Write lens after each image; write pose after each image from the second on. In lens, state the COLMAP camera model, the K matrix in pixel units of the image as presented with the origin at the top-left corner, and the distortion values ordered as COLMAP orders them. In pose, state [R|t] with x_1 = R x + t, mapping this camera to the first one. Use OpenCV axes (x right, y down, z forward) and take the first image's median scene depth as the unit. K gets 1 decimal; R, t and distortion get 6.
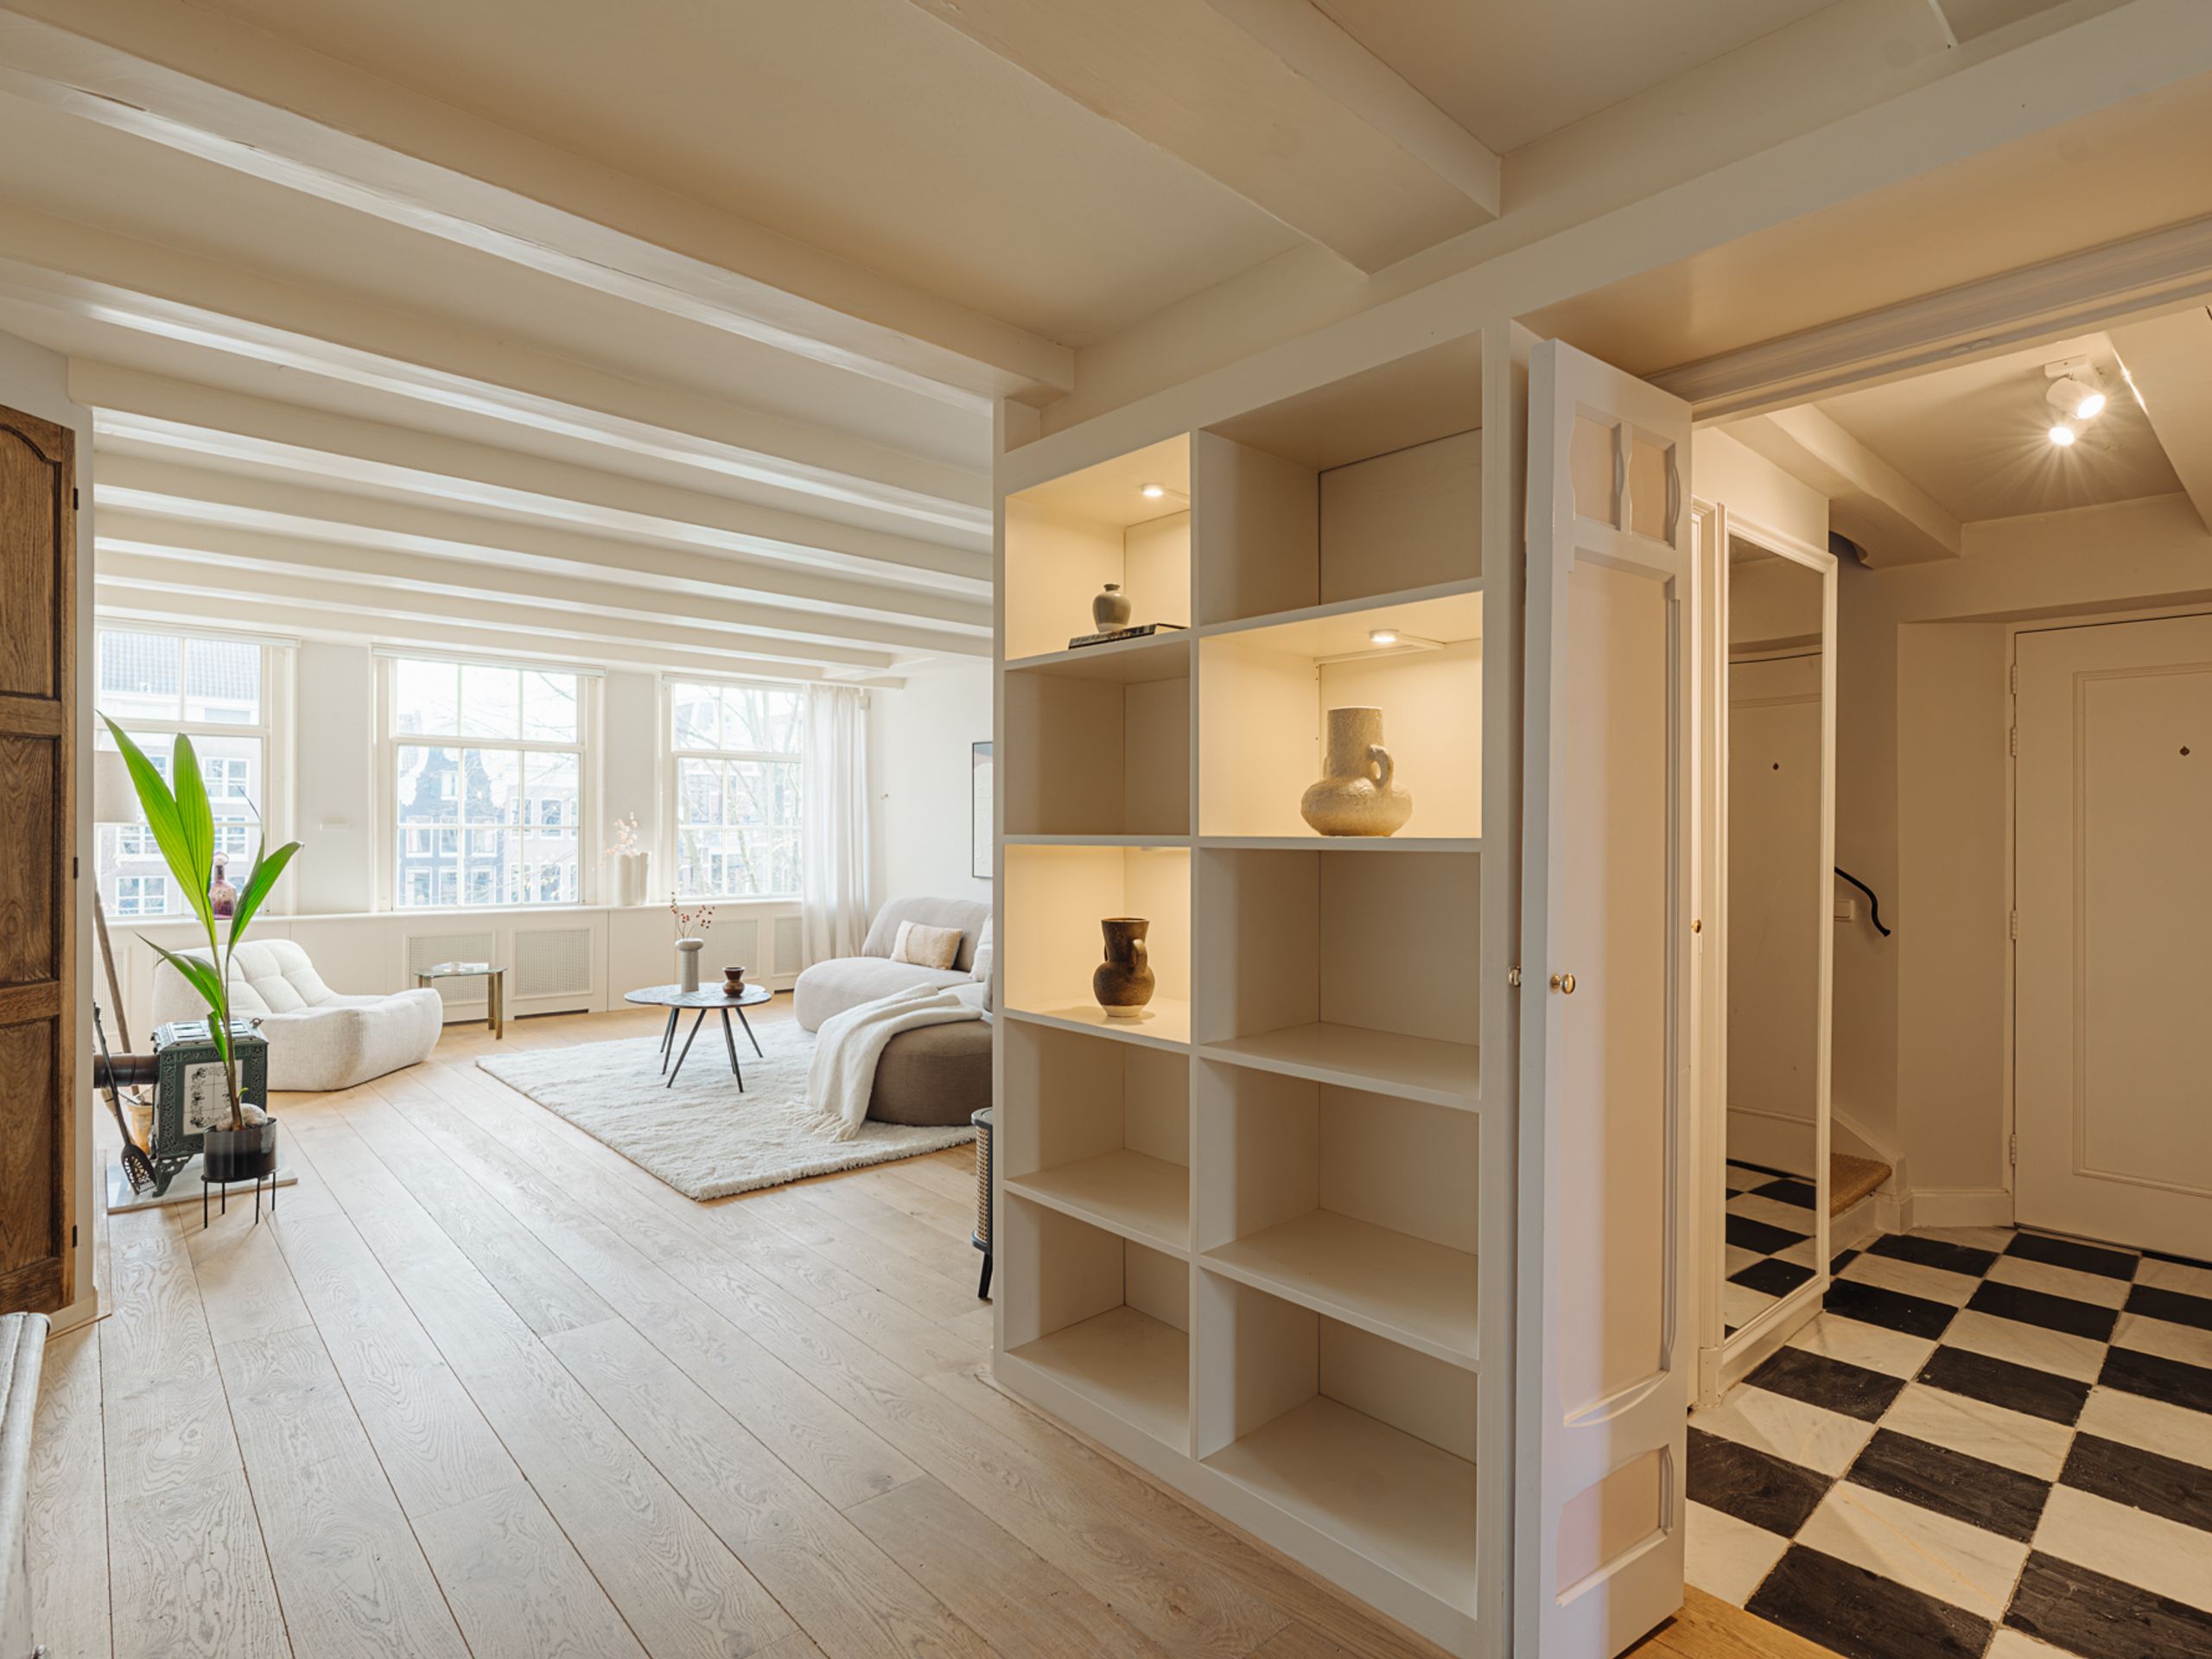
lens RADIAL K [[1143.6, 0, 1106.0], [0, 1143.6, 829.5], [0, 0, 1]] dist [-0.002955, 0.000356]
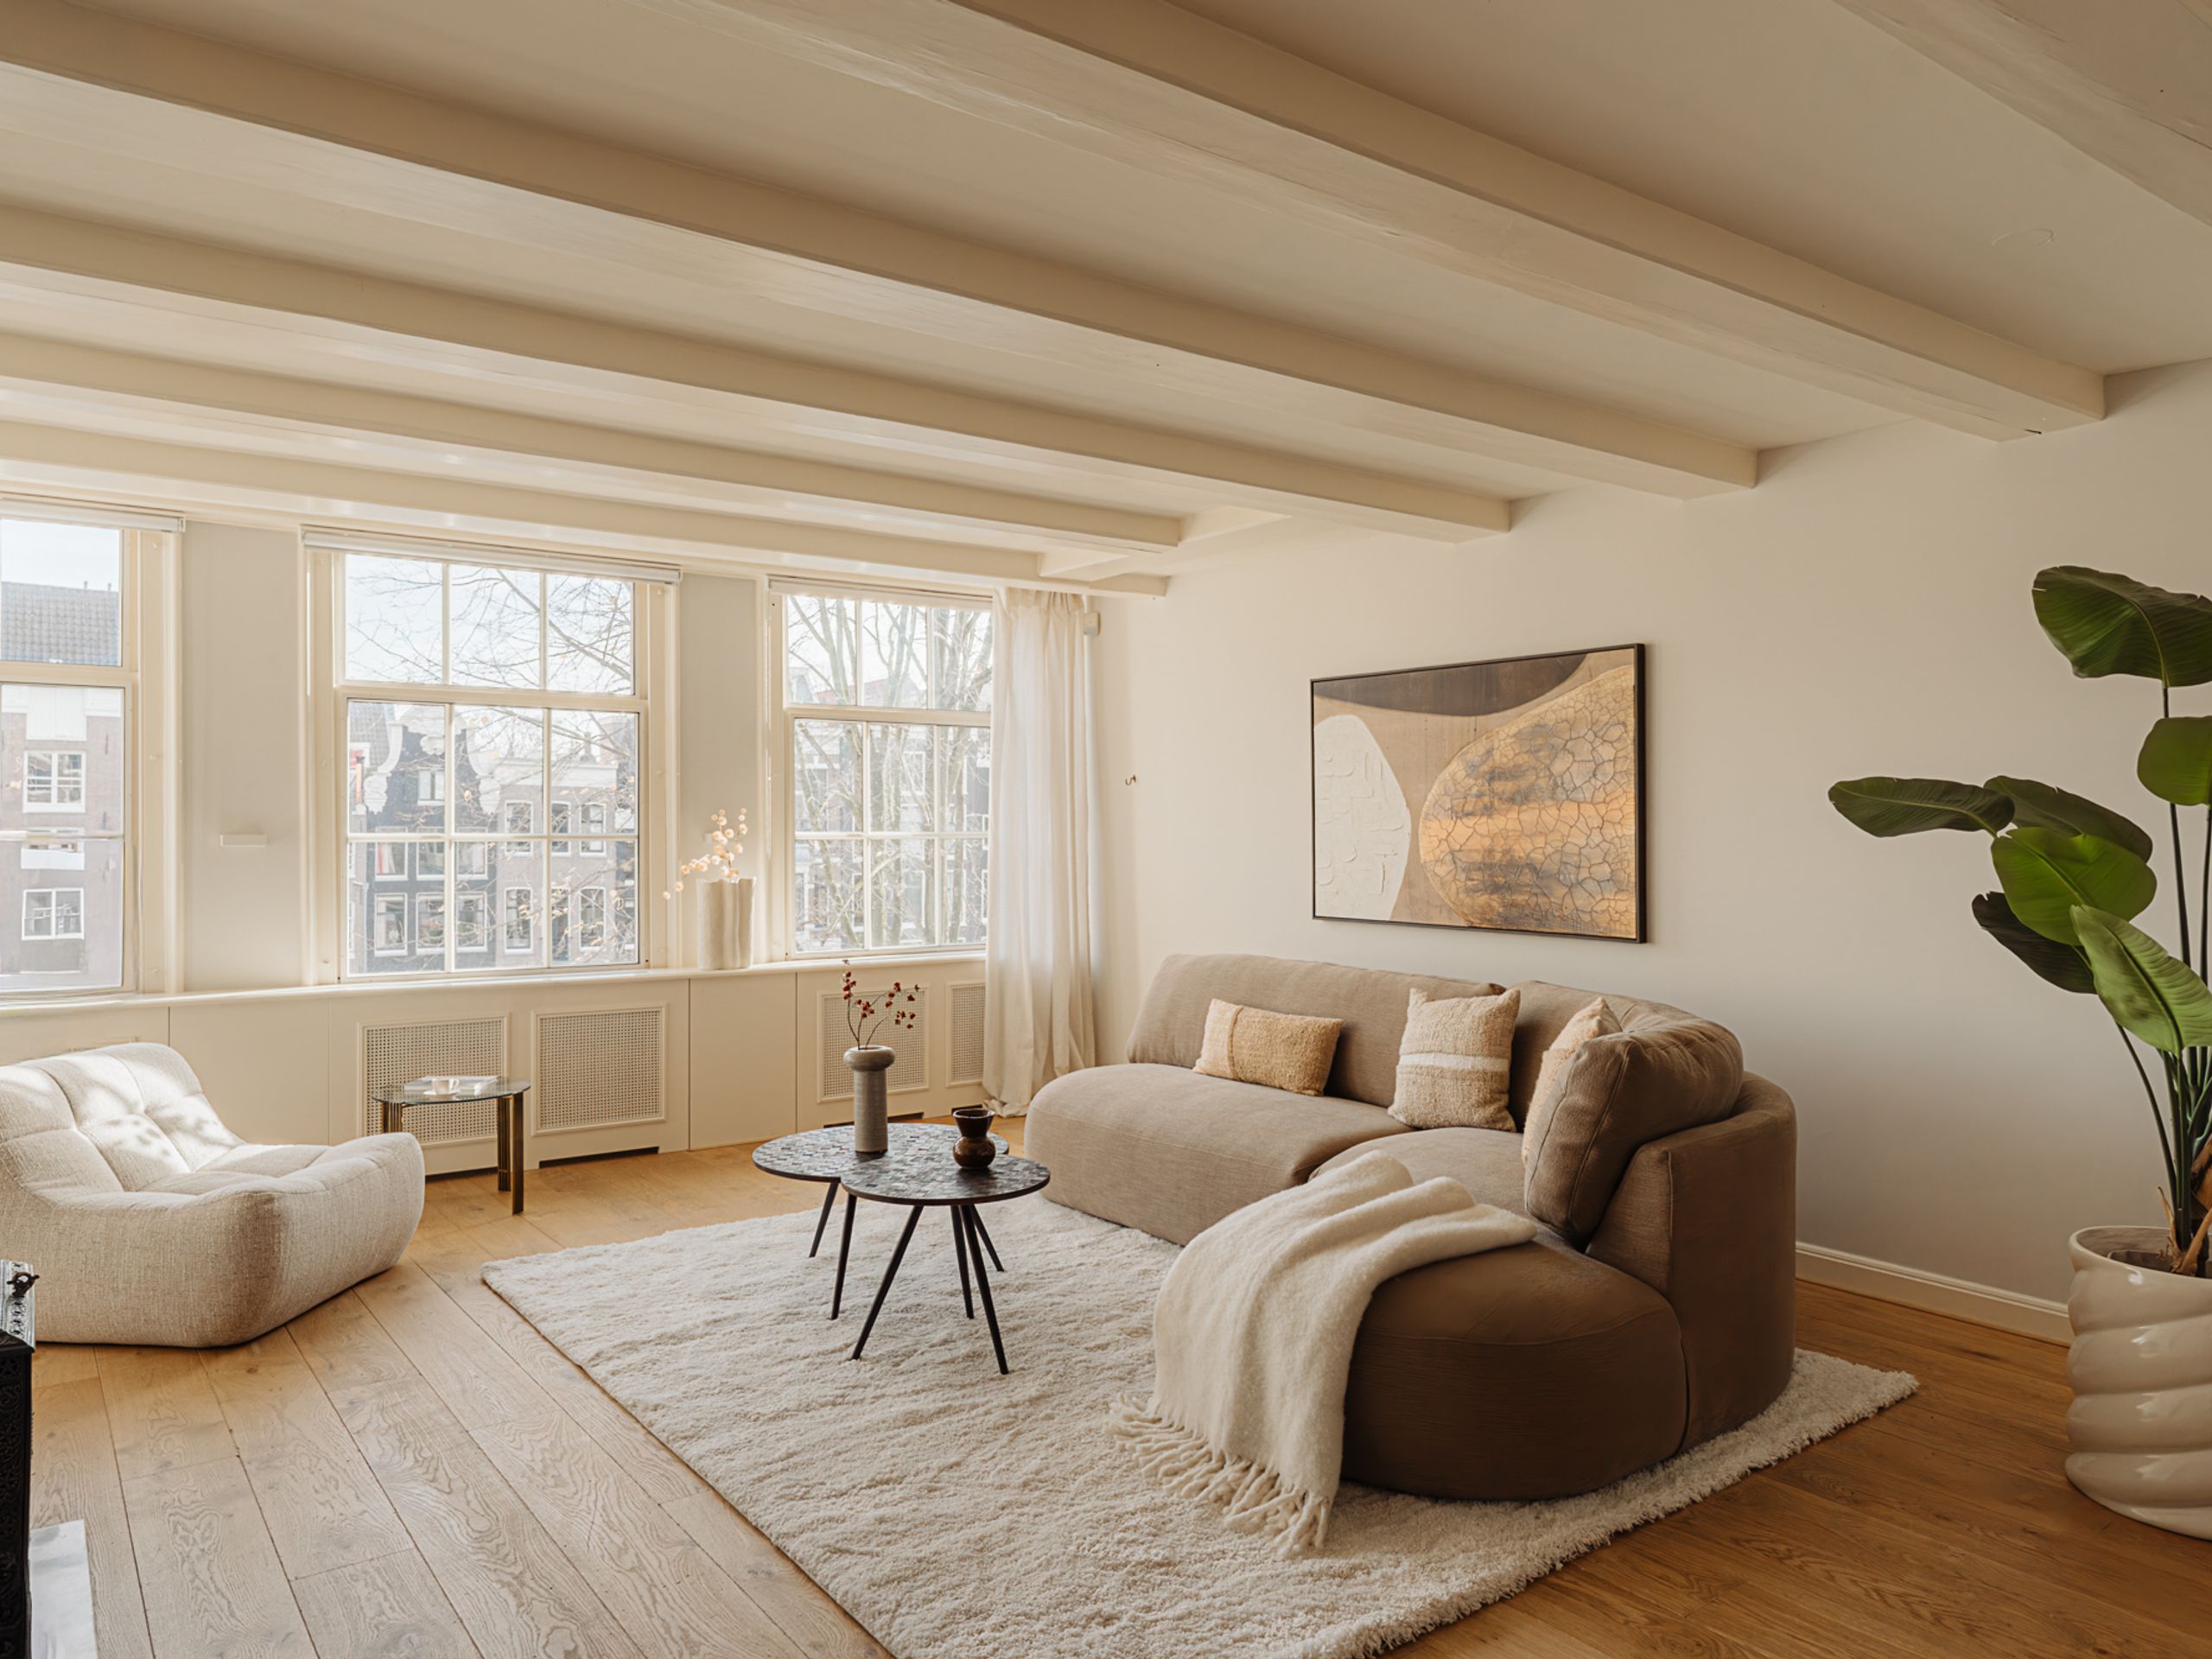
lens RADIAL K [[1542.8, 0, 1106.0], [0, 1542.8, 829.5], [0, 0, 1]] dist [-0.002885, -0.000873]
pose [[0.994171, -0.010501, -0.107303, -0.153095], [0.009982, 0.999936, -0.005373, 0.001111], [0.107352, 0.004271, 0.994212, 0.263315]]
